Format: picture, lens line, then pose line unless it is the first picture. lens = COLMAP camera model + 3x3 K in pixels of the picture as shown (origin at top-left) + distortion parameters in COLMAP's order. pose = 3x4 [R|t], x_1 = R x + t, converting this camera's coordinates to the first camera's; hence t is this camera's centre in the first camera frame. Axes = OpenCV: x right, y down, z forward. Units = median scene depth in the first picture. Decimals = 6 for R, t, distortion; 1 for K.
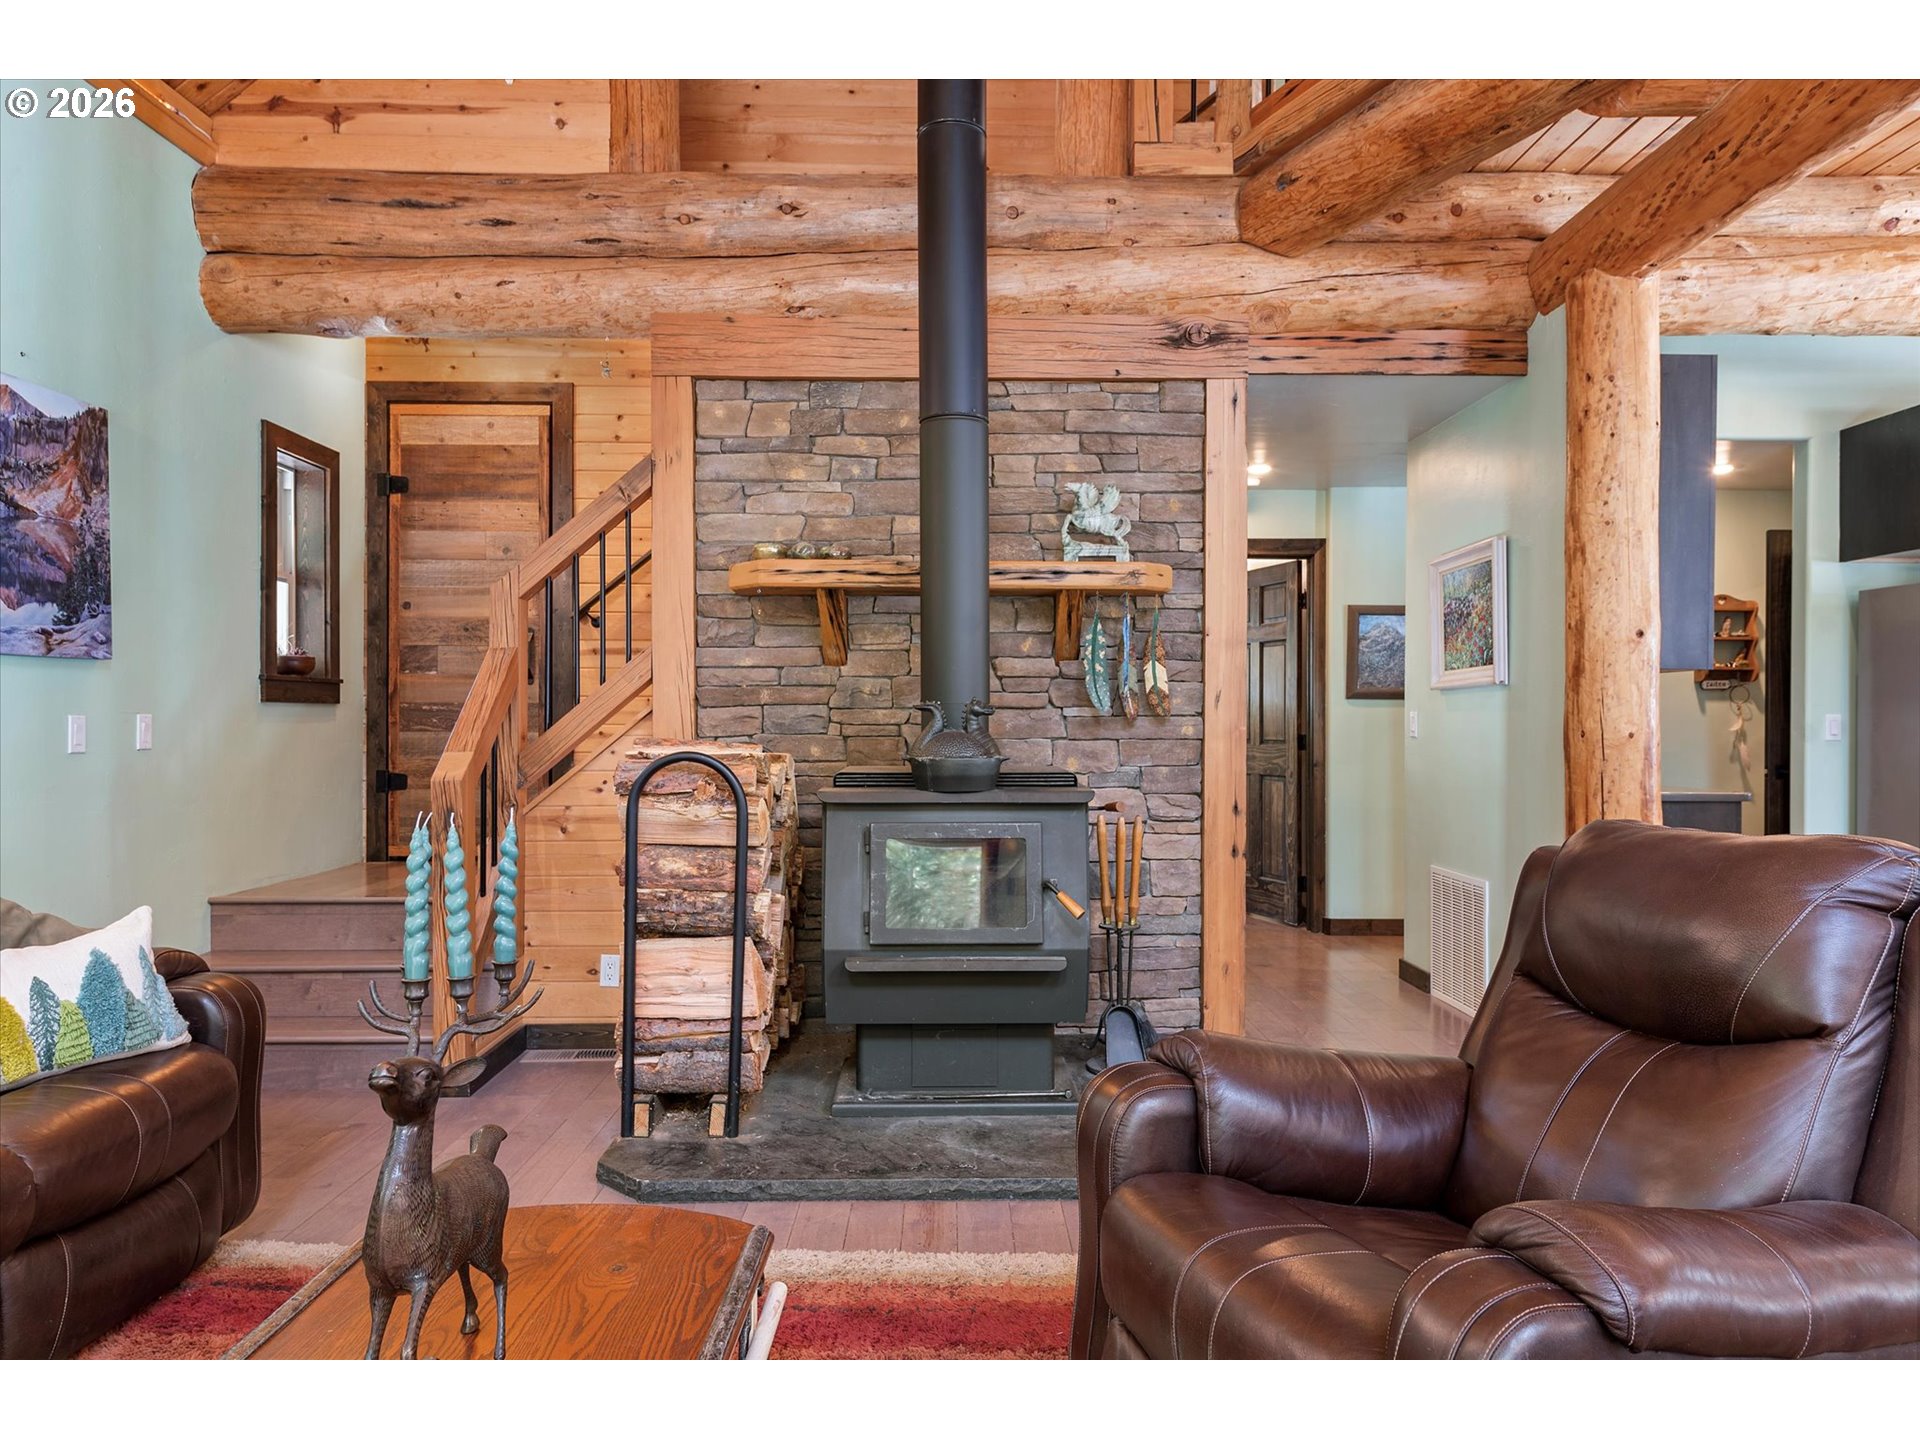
lens RADIAL K [[1260.4, 0, 962.9], [0, 1260.4, 722.8], [0, 0, 1]] dist [0.025771, -0.013784]
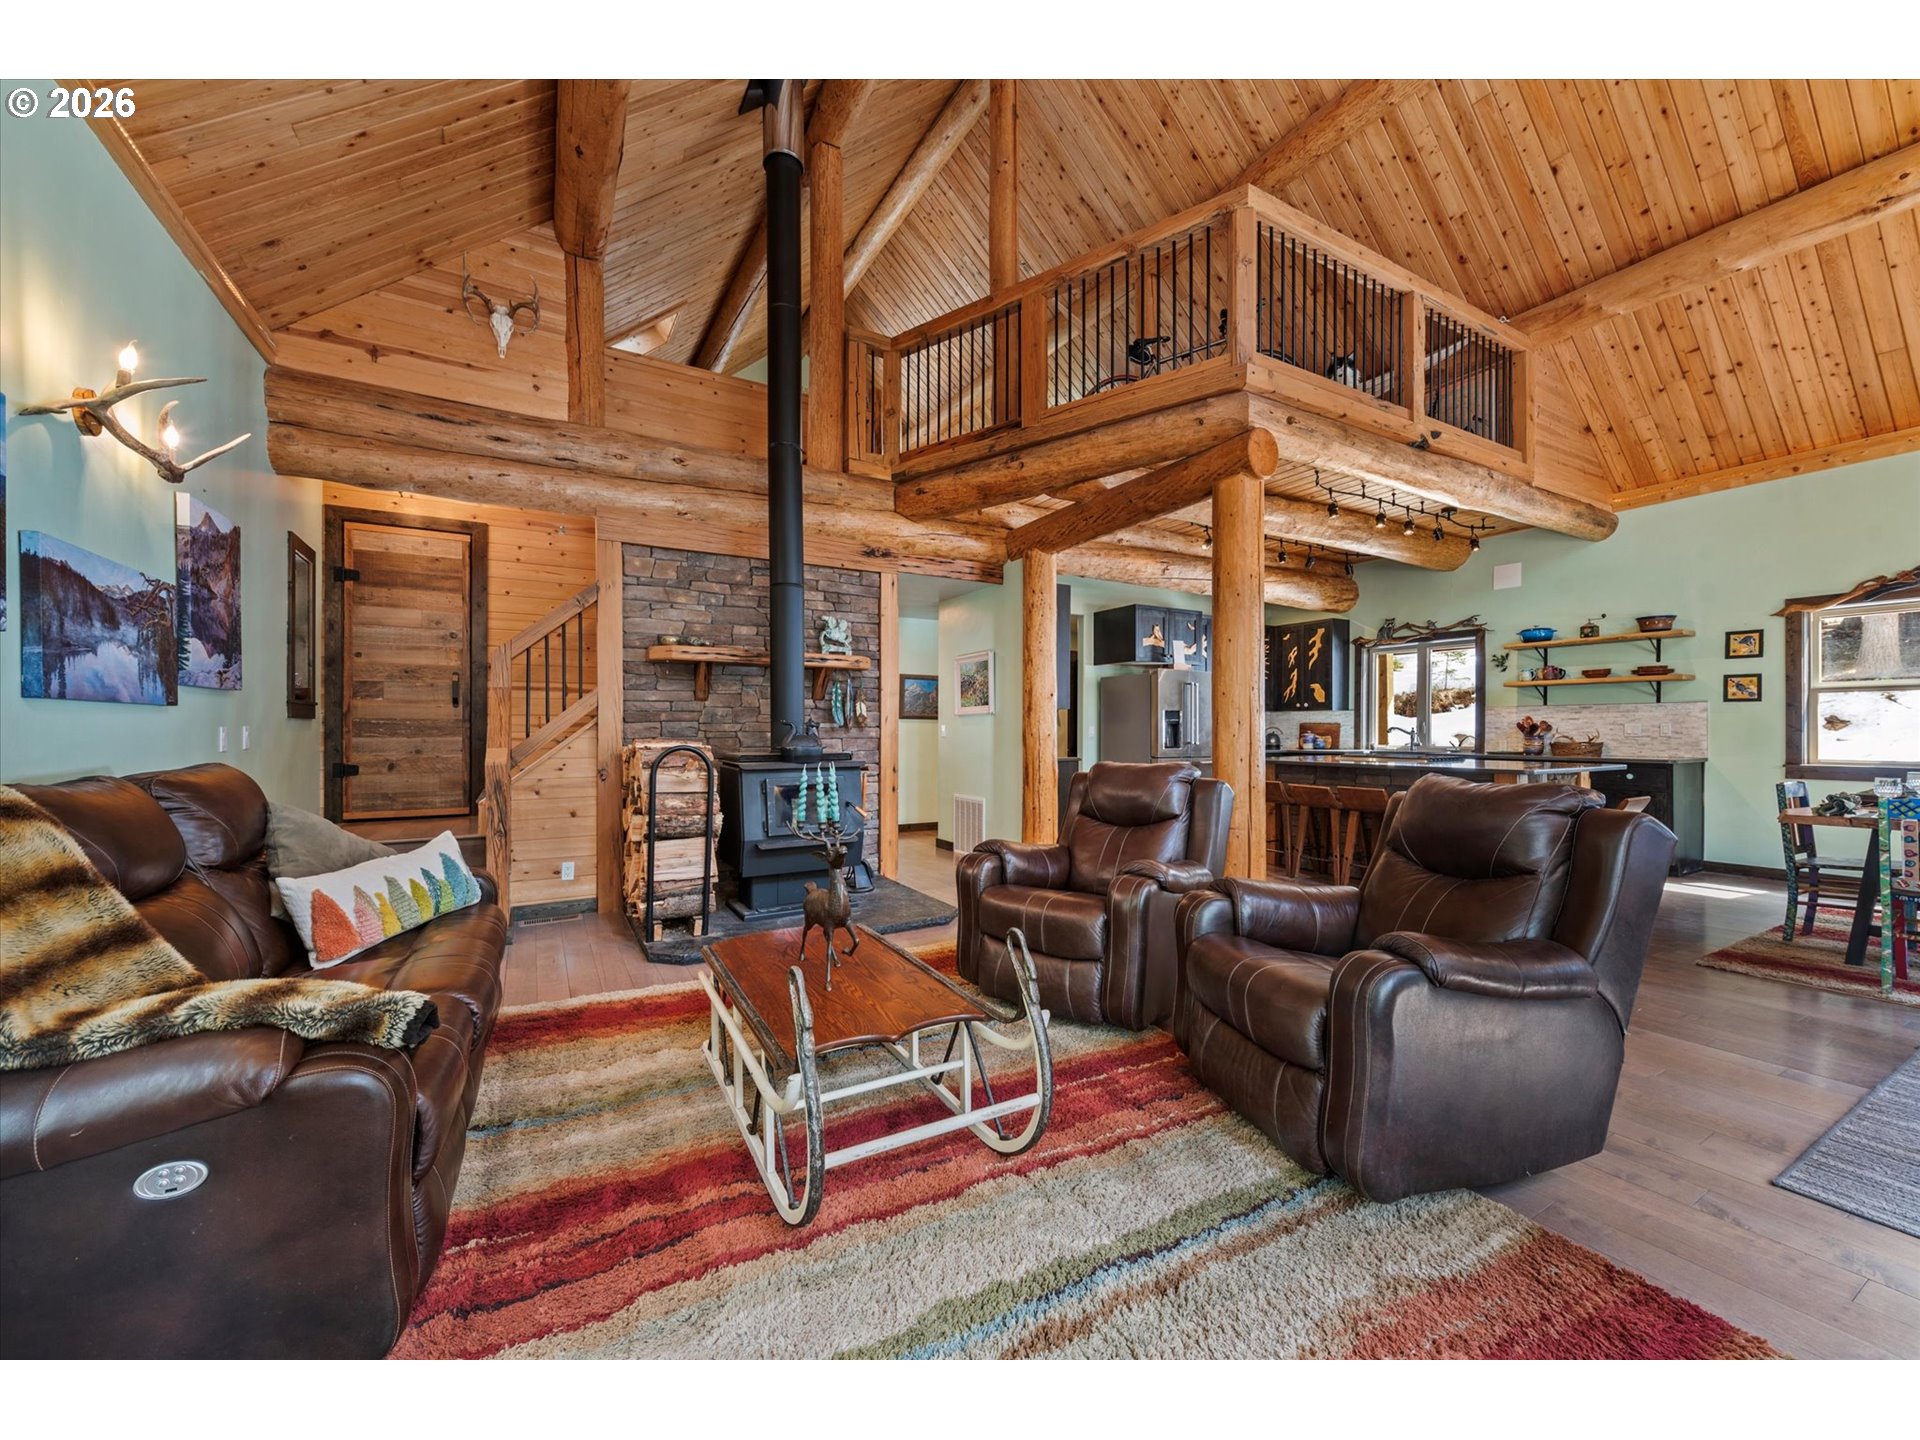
lens RADIAL K [[749.6, 0, 970.1], [0, 749.6, 728.0], [0, 0, 1]] dist [0.010865, -0.000975]
pose [[0.867721, -0.000284, 0.497051, -0.319136], [0.001829, 0.999995, -0.002621, -0.000533], [-0.497048, 0.003183, 0.867717, -0.197671]]
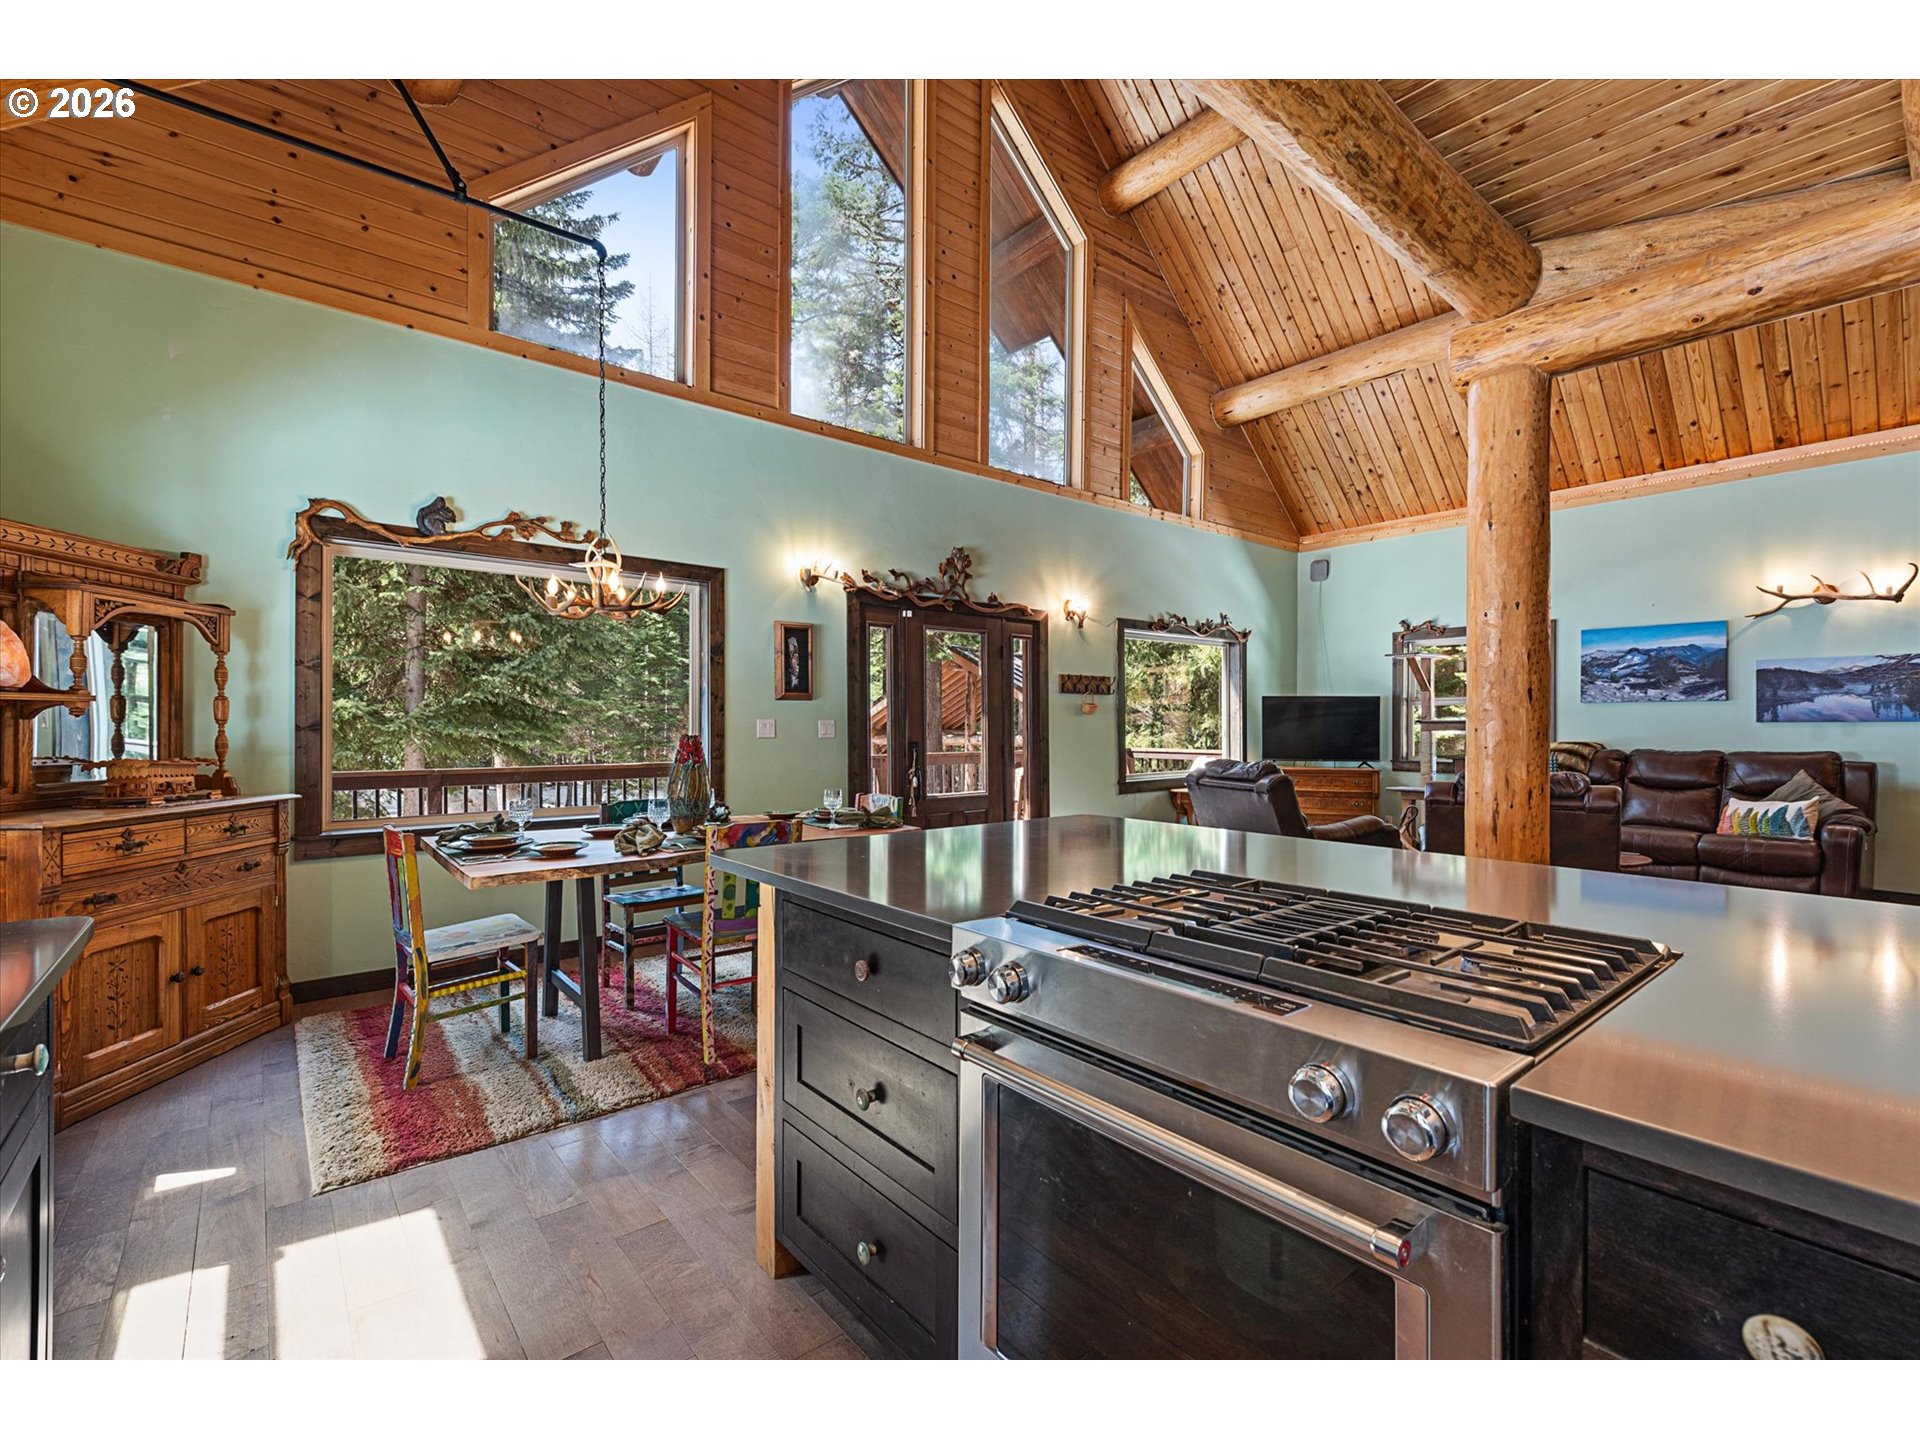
lens RADIAL K [[846.8, 0, 958.8], [0, 846.8, 727.3], [0, 0, 1]] dist [0.010154, -0.000263]
pose [[-0.779831, 0.000704, -0.625990, 1.376587], [-0.001291, 0.999995, 0.002734, -0.015158], [0.625989, 0.002940, -0.779827, 0.791122]]
